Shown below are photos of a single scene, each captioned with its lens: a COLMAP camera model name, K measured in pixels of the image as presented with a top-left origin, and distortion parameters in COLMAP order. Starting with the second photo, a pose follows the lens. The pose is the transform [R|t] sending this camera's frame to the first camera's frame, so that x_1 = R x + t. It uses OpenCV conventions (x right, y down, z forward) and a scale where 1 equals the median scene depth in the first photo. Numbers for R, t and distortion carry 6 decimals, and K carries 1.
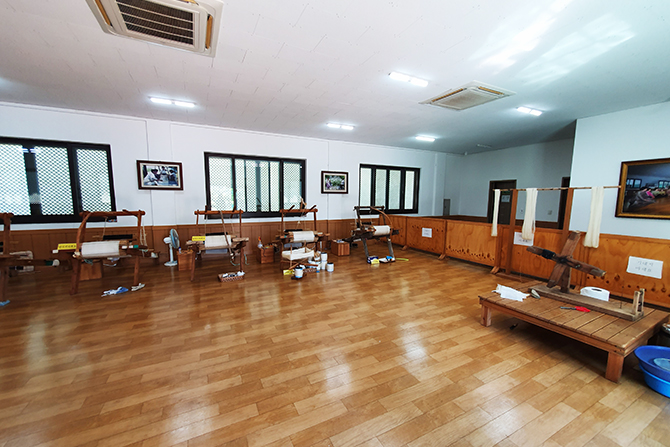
lens RADIAL K [[265.6, 0, 329.9], [0, 265.6, 229.0], [0, 0, 1]] dist [-0.005066, -0.000238]
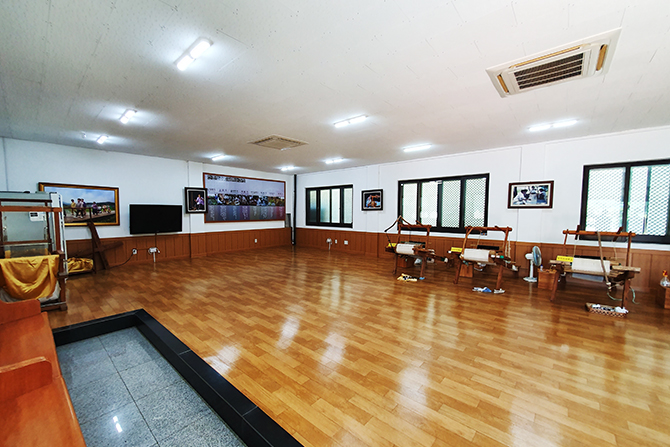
lens RADIAL K [[265.6, 0, 329.6], [0, 265.6, 229.7], [0, 0, 1]] dist [-0.005066, -0.000238]
pose [[0.367922, 0.056562, -0.928135, 0.071156], [-0.107804, 0.994012, 0.017842, 0.005102], [0.923586, 0.093492, 0.371817, -0.147575]]
